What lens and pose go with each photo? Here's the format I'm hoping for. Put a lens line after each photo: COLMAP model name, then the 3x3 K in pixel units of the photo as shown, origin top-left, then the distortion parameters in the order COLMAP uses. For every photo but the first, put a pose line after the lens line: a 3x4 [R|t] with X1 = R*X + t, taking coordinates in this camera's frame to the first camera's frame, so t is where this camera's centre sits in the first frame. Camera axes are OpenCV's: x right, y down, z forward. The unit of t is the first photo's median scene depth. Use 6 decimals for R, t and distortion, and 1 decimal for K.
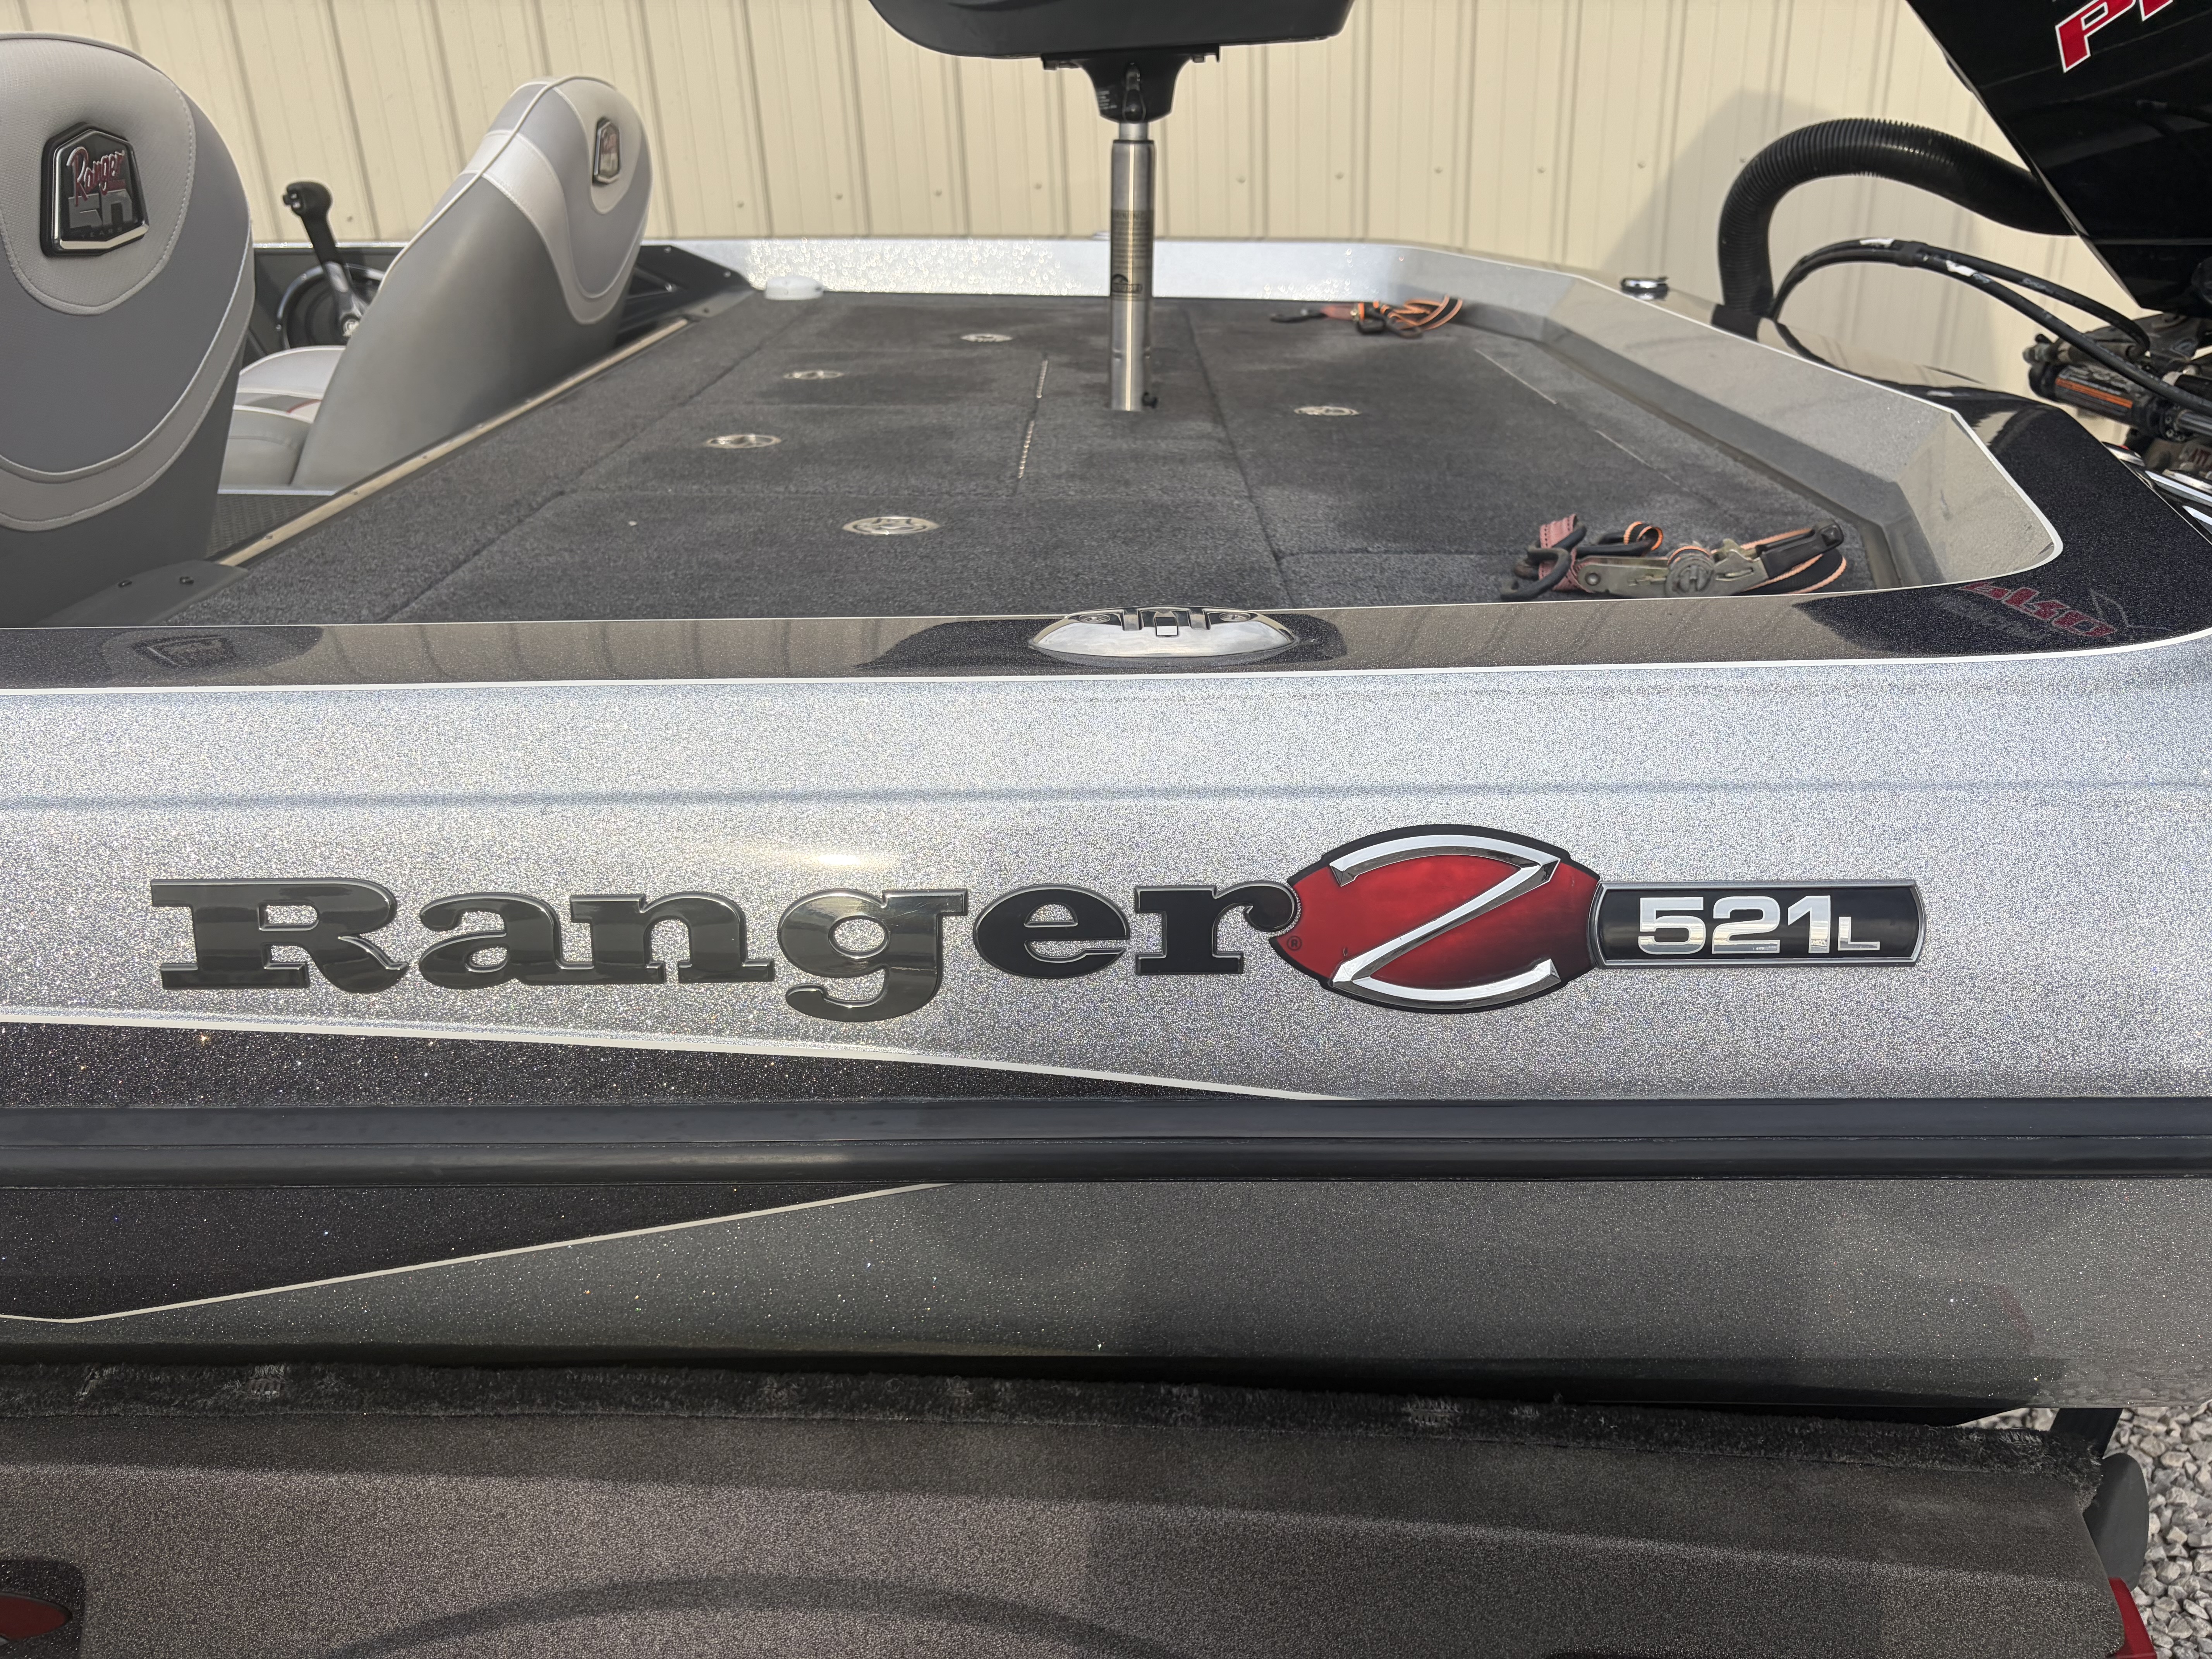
lens RADIAL K [[1683.3, 0, 1103.1], [0, 1683.3, 811.9], [0, 0, 1]] dist [0.046285, -0.054800]
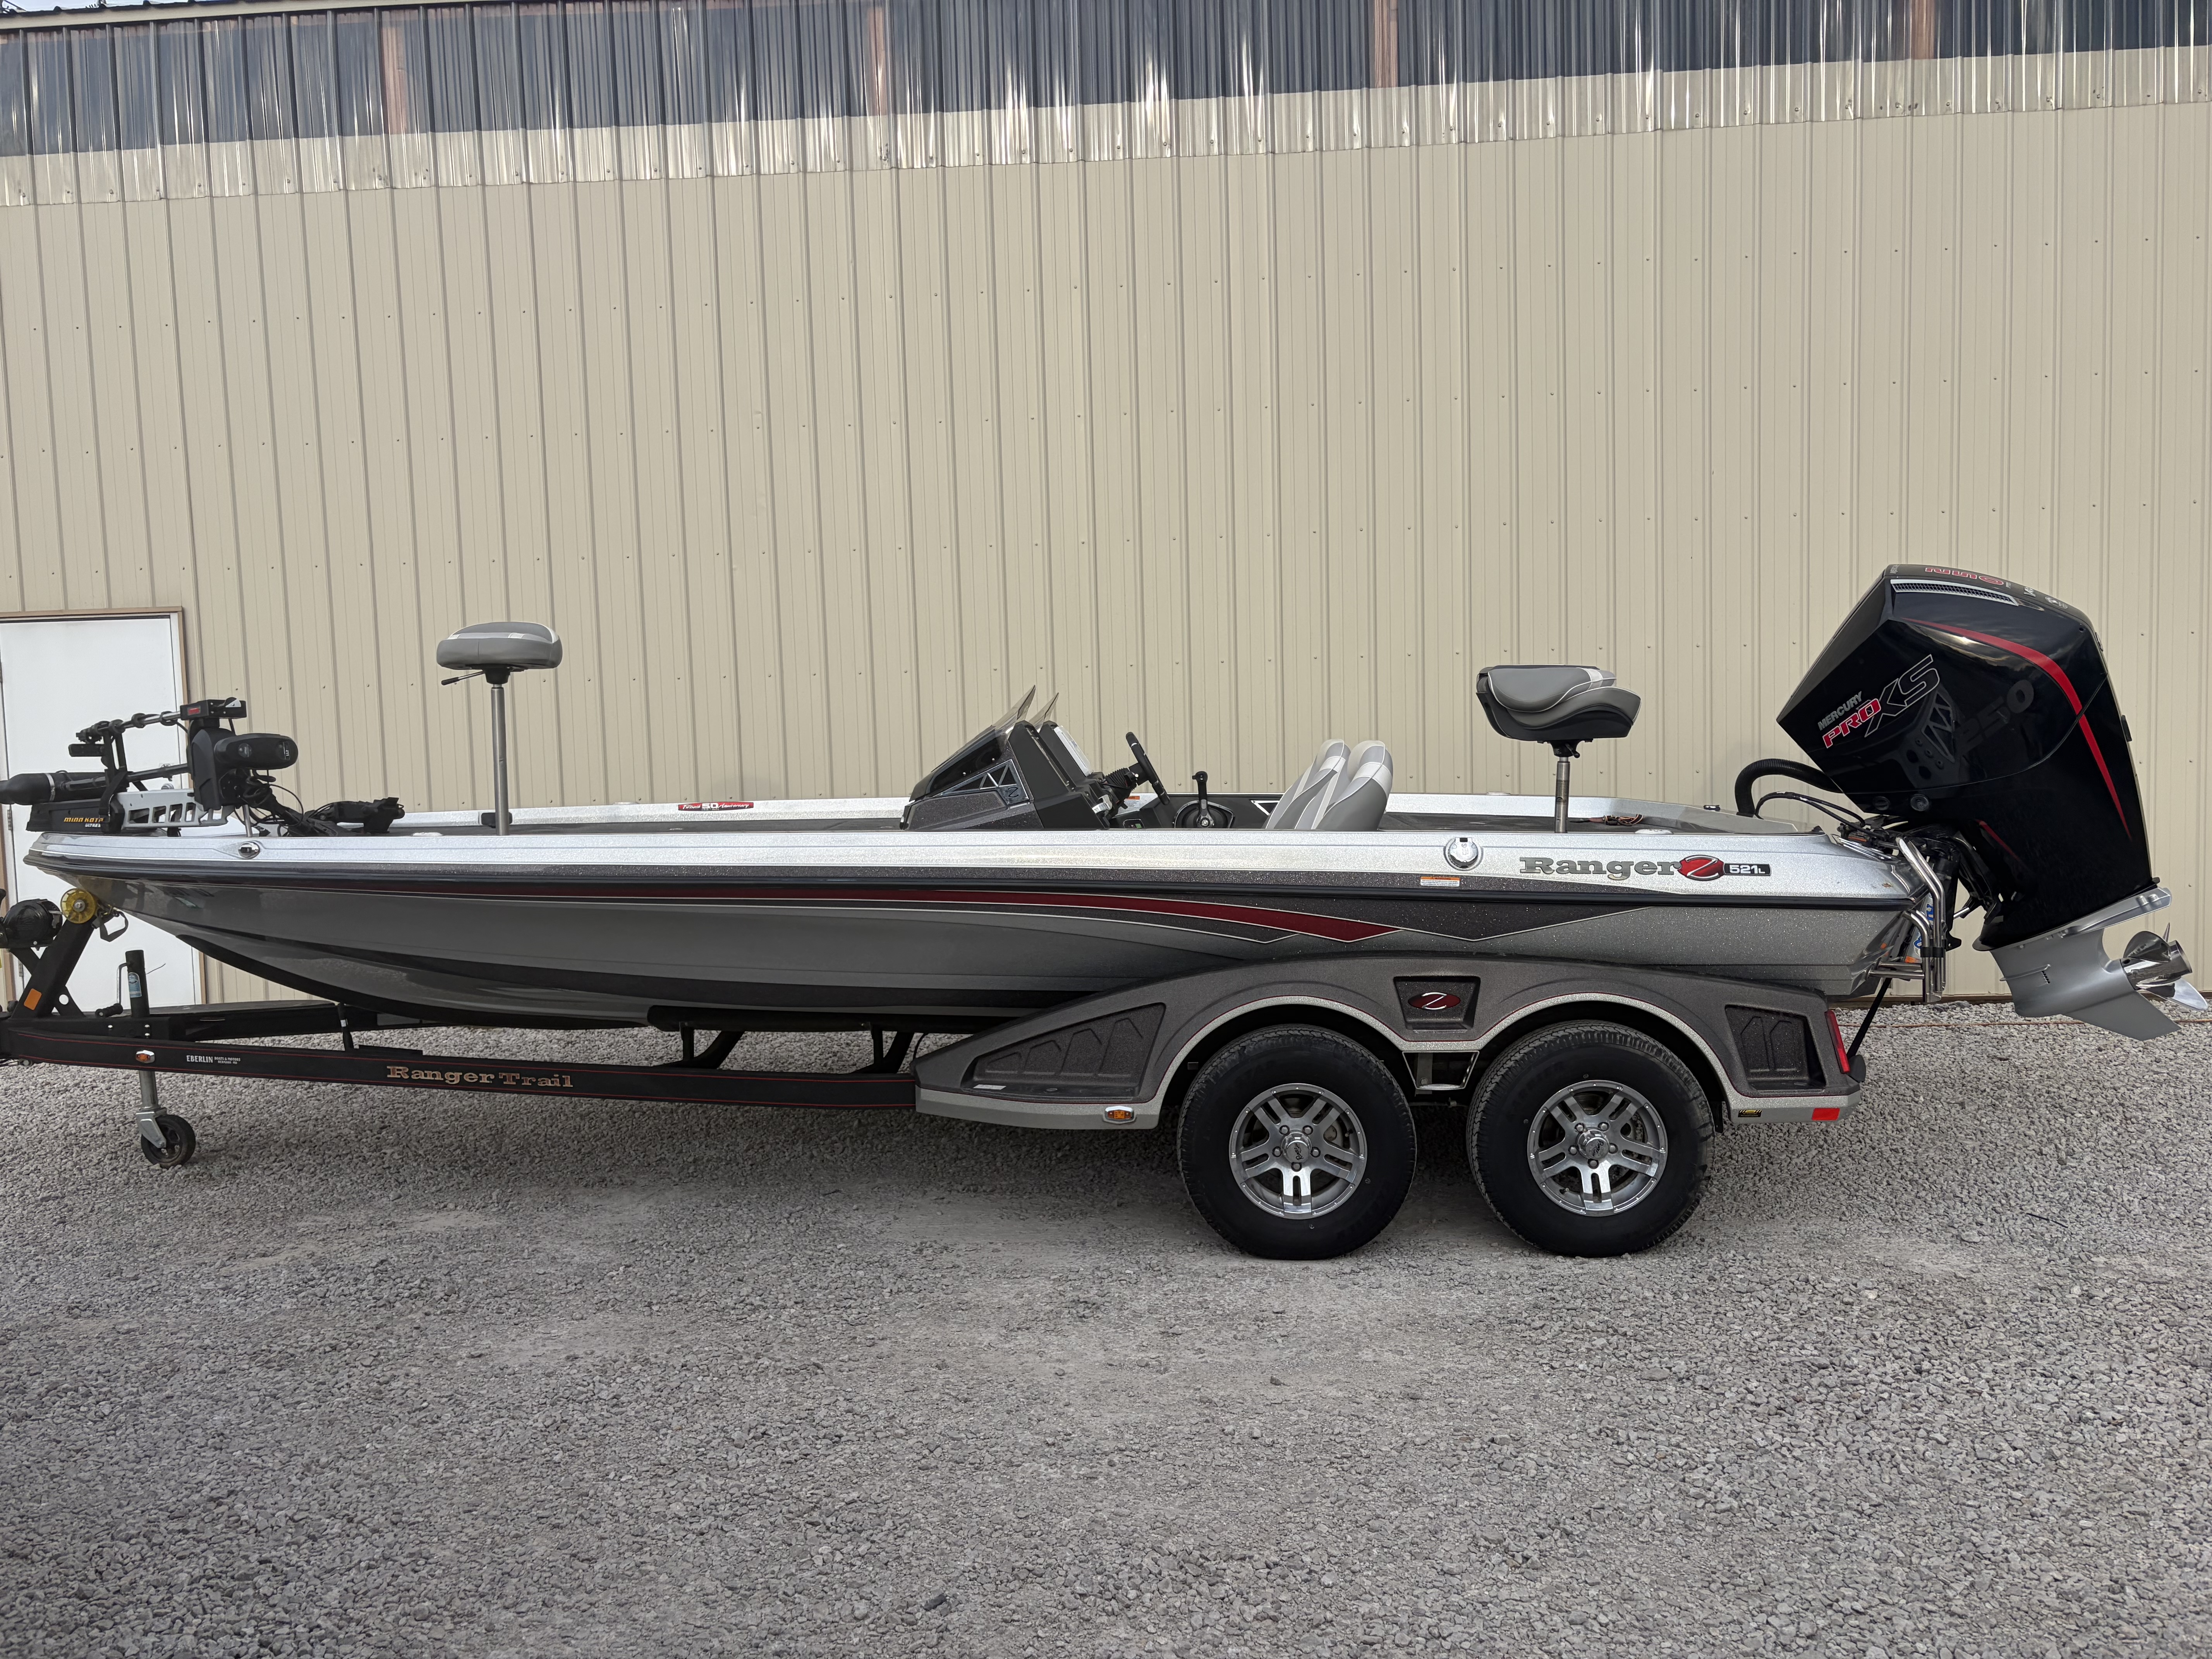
lens RADIAL K [[1683.3, 0, 1103.1], [0, 1683.3, 811.9], [0, 0, 1]] dist [0.046285, -0.054800]
pose [[0.999117, 0.019145, -0.037406, -2.034702], [-0.030568, 0.941943, -0.334378, 2.281107], [0.028833, 0.335226, 0.941696, -5.798908]]
